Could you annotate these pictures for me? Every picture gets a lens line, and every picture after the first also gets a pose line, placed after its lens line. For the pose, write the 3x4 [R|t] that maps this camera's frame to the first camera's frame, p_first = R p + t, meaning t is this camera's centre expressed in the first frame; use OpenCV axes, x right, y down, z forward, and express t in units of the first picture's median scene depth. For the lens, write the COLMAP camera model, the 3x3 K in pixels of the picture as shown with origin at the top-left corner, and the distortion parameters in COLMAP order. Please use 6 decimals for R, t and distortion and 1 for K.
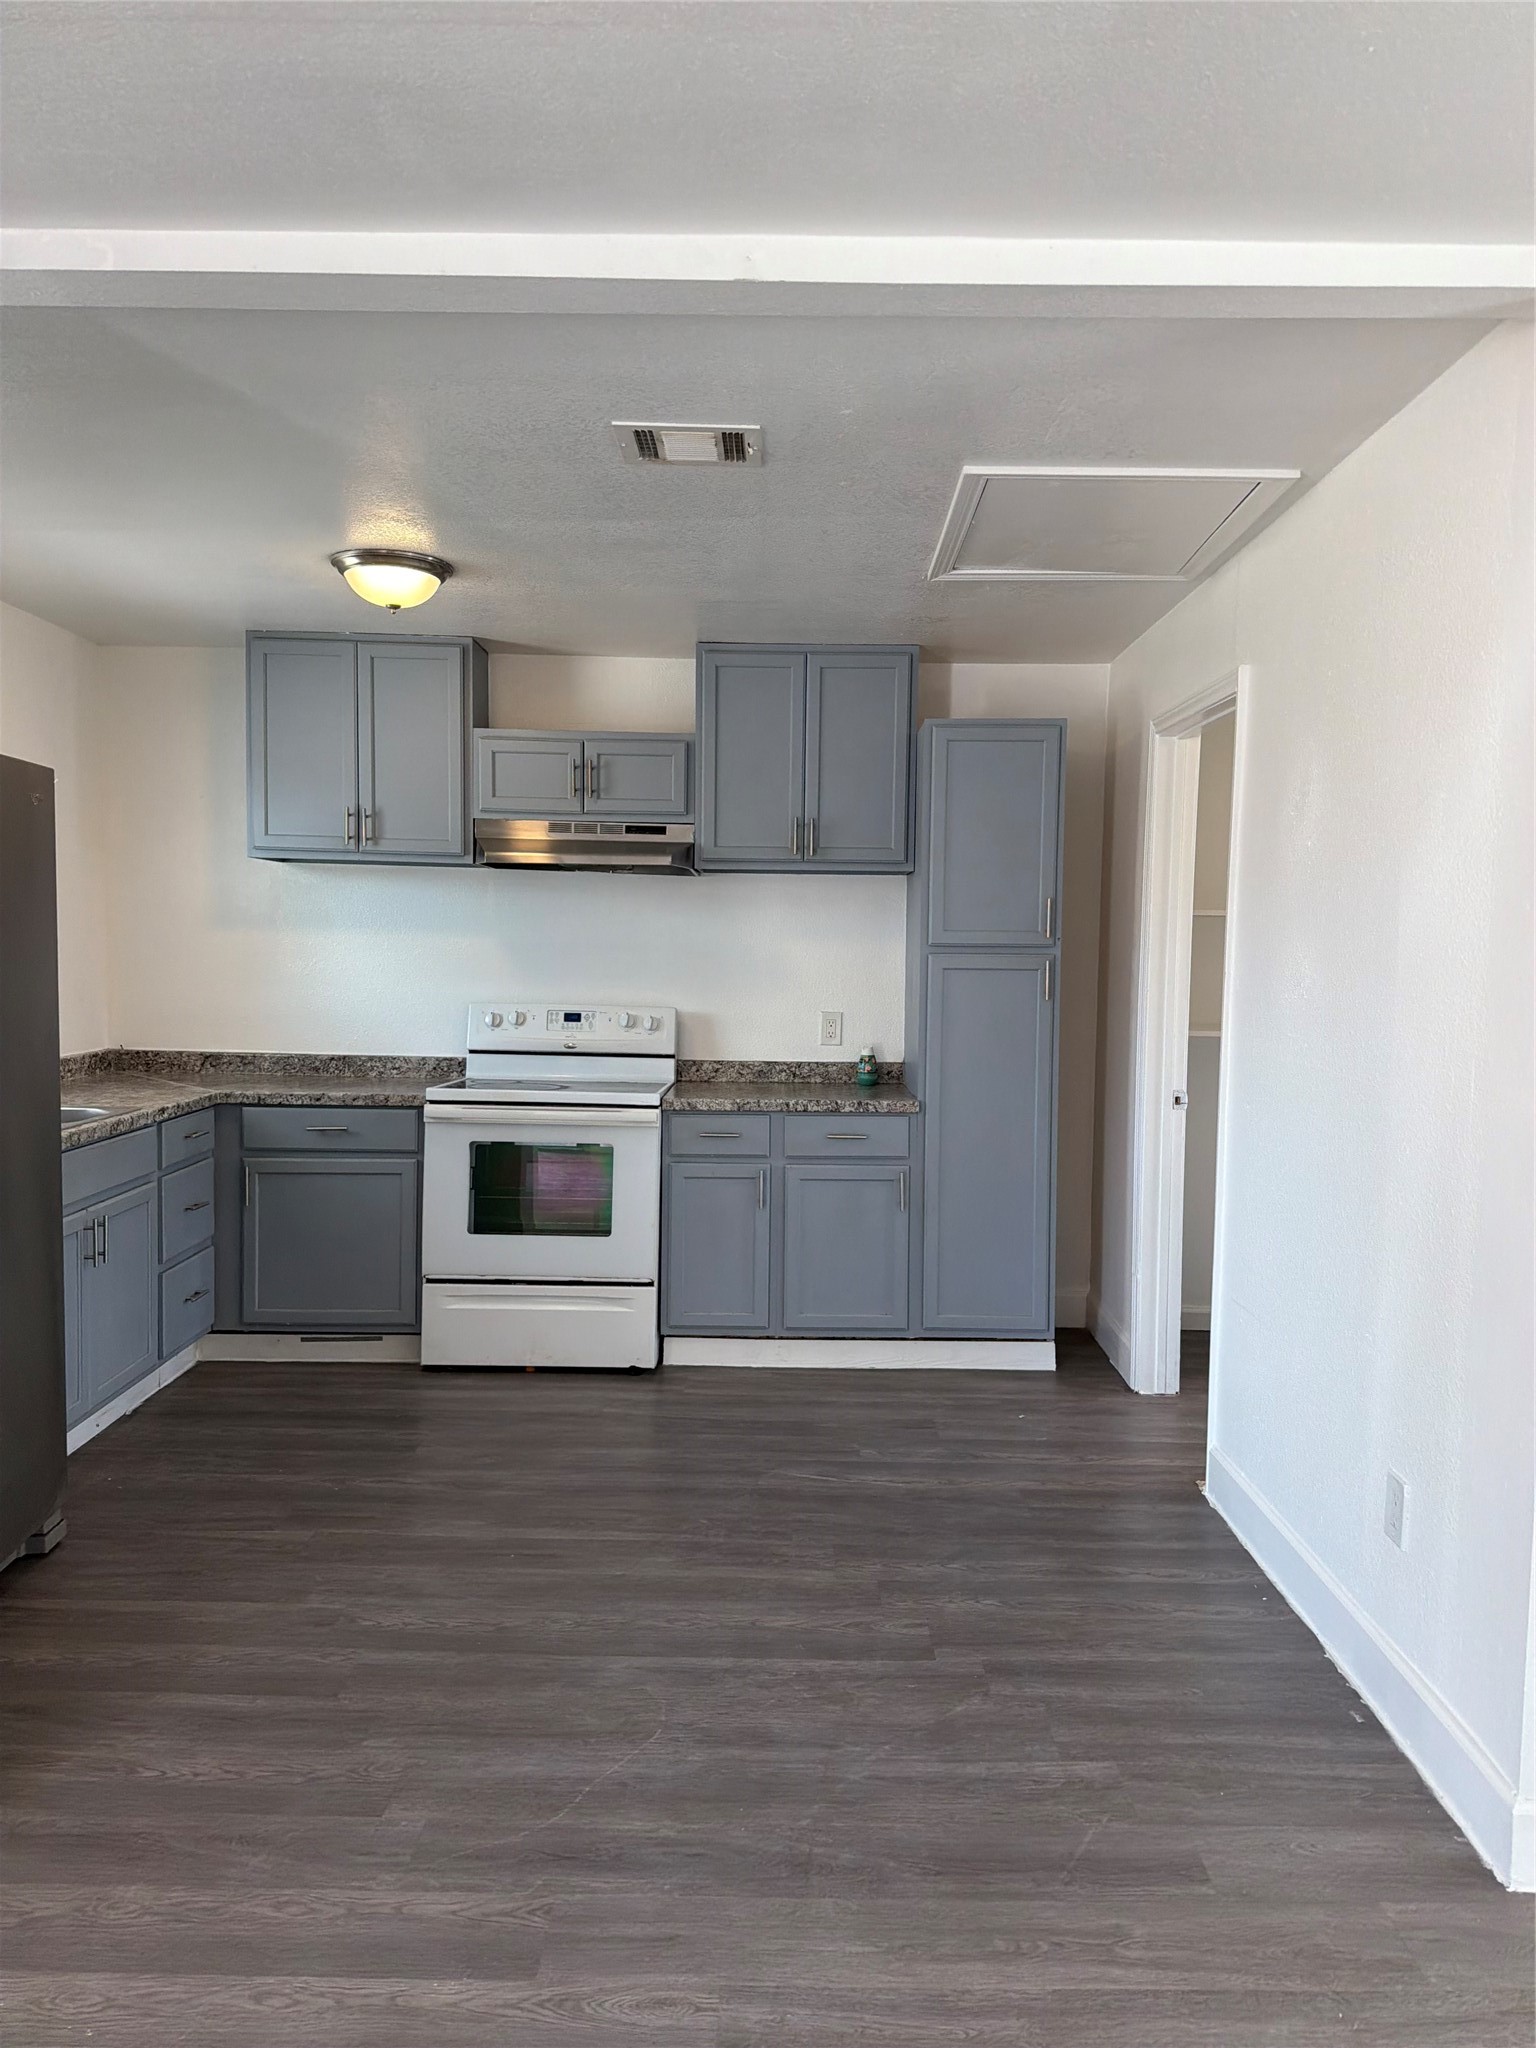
lens RADIAL K [[1433.9, 0, 784.4], [0, 1433.9, 1021.9], [0, 0, 1]] dist [0.117703, -0.164462]
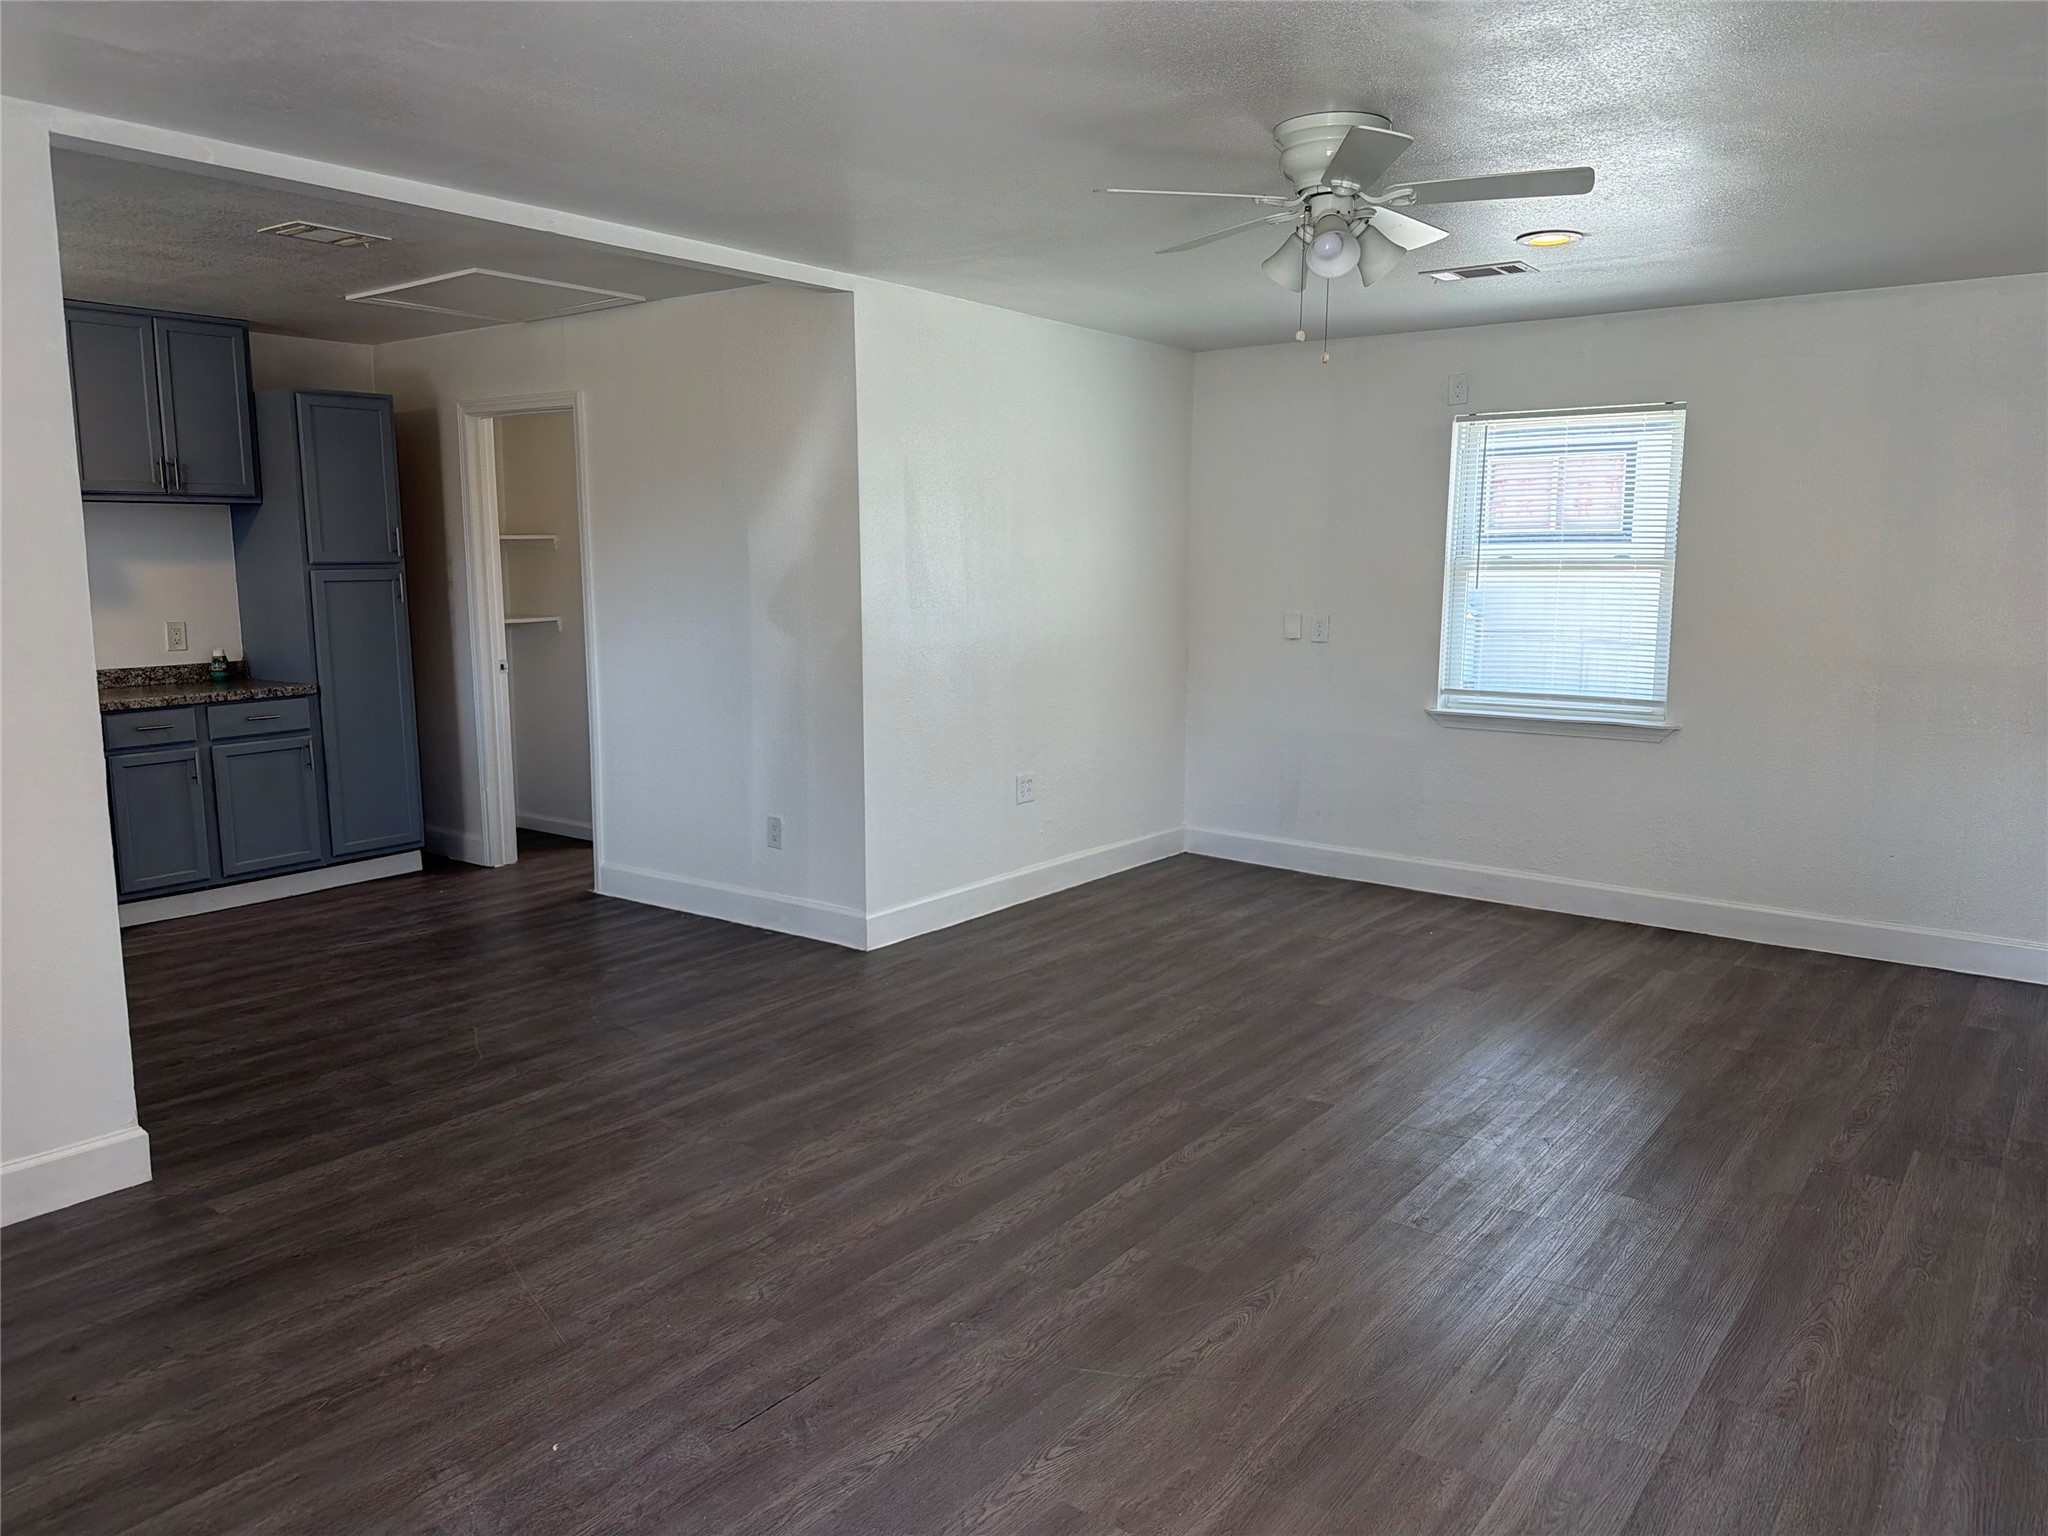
lens RADIAL K [[1469.3, 0, 1032.4], [0, 1469.3, 757.0], [0, 0, 1]] dist [0.075920, -0.101813]
pose [[0.601428, -0.127529, 0.788683, -0.586747], [0.054431, 0.991425, 0.118805, -0.004635], [-0.797071, -0.028524, 0.603212, -0.333199]]
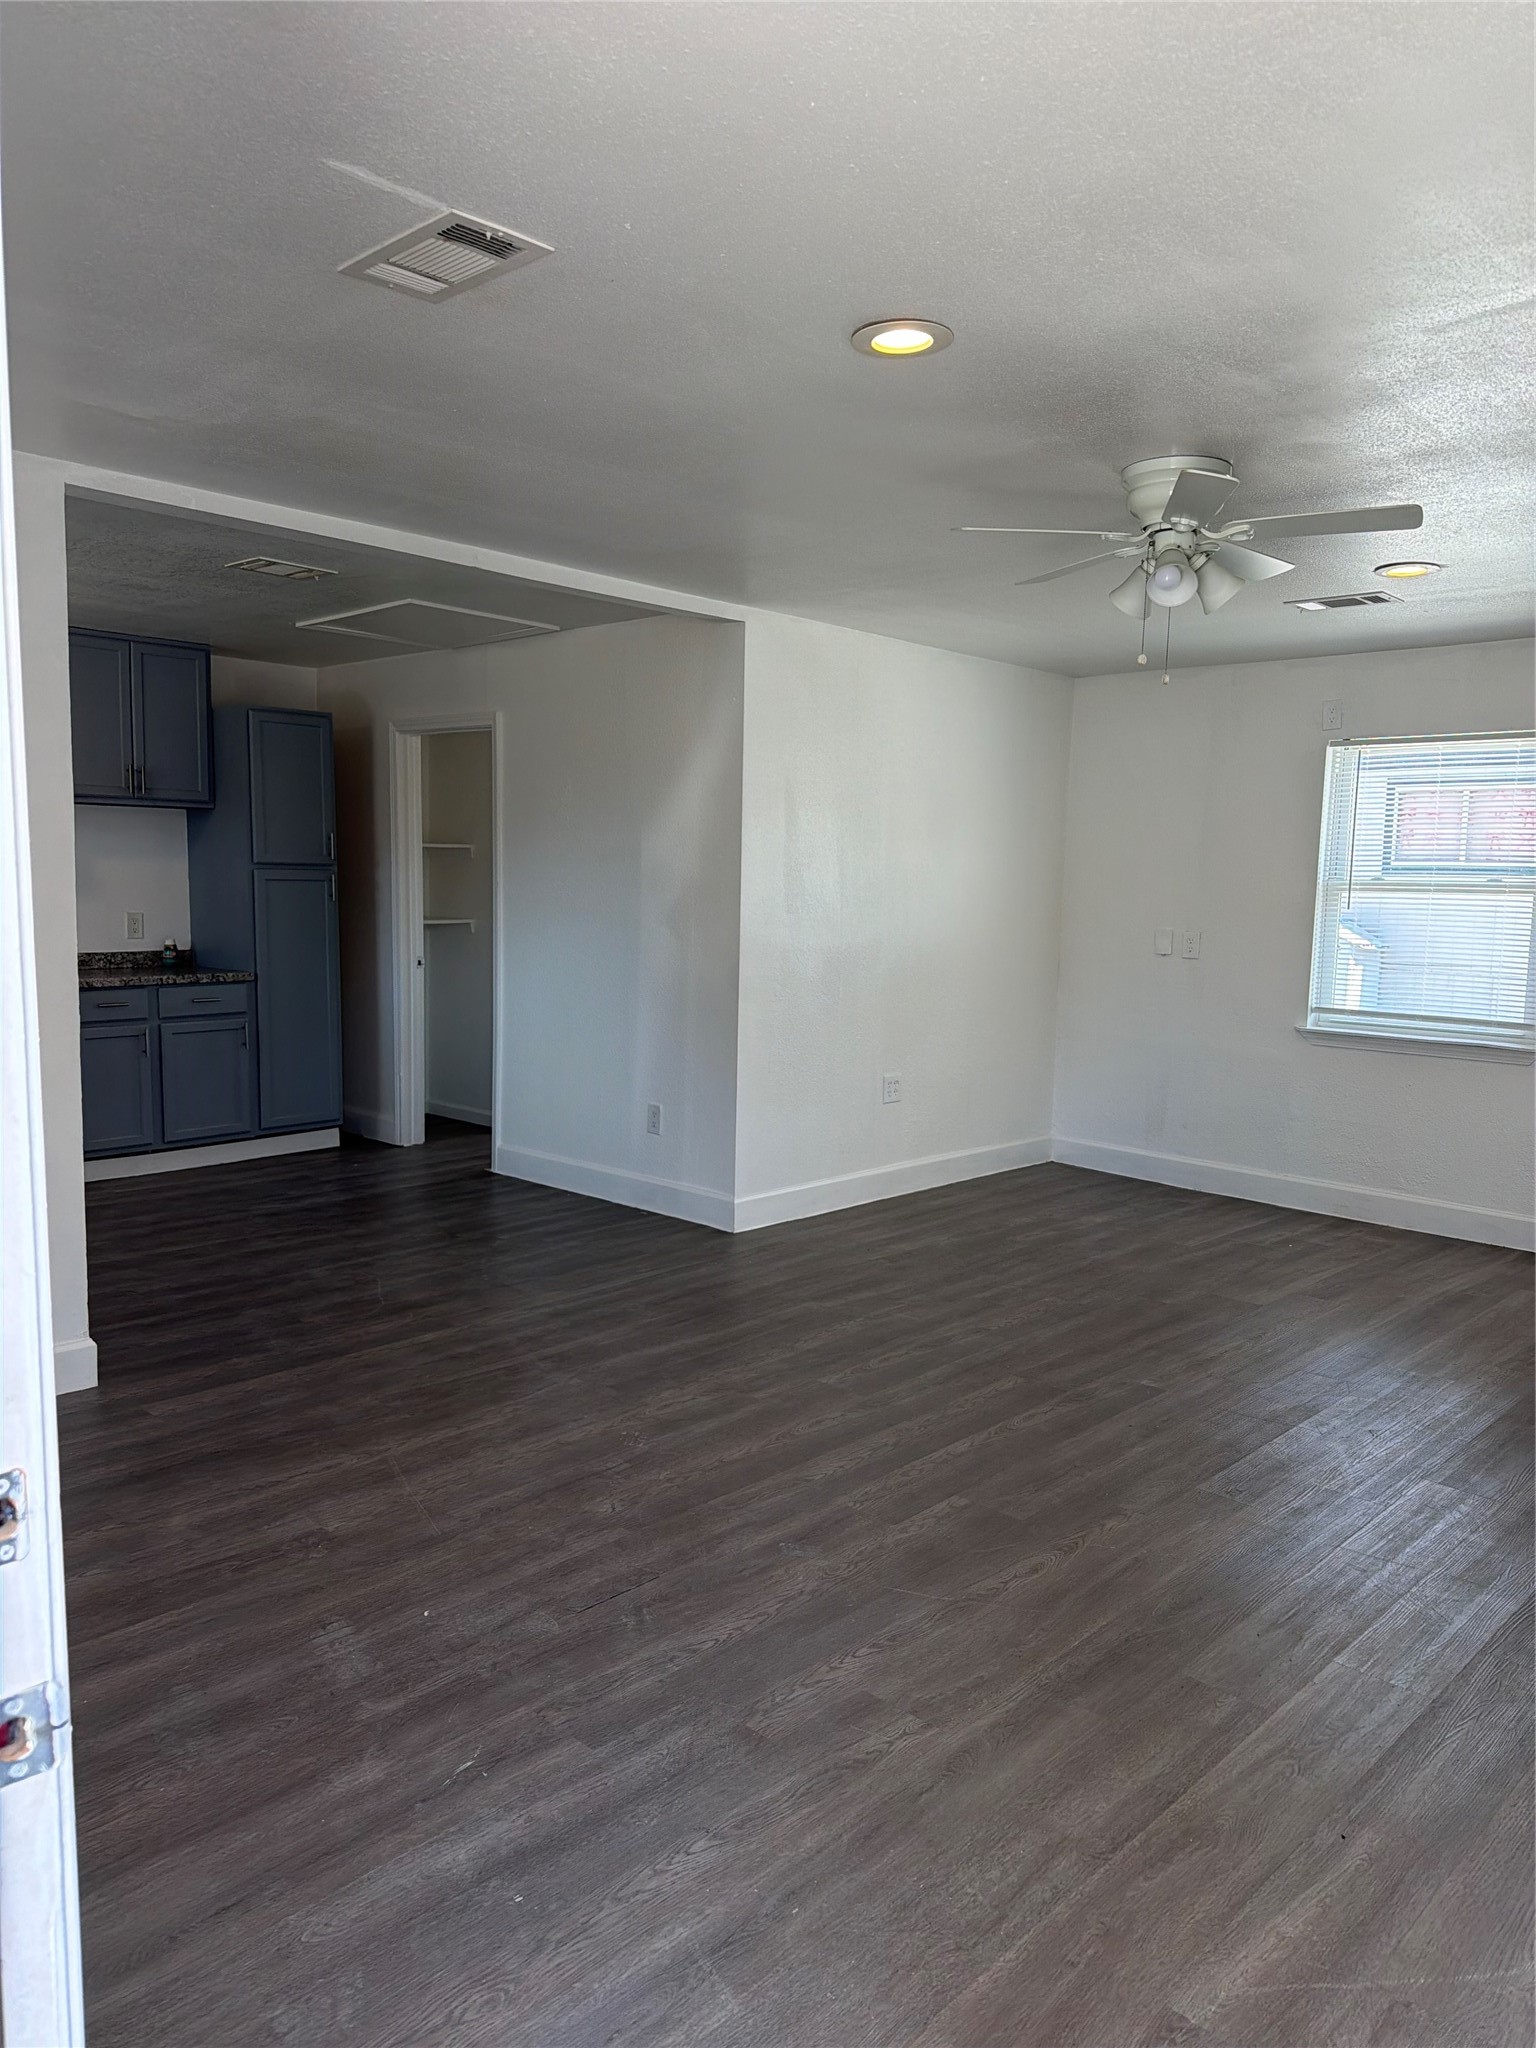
lens RADIAL K [[1469.3, 0, 774.0], [0, 1469.3, 1025.7], [0, 0, 1]] dist [0.075920, -0.101813]
pose [[0.685170, -0.076987, 0.724304, -0.626496], [0.031561, 0.996603, 0.076073, 0.012090], [-0.727699, -0.029263, 0.685272, -0.397850]]
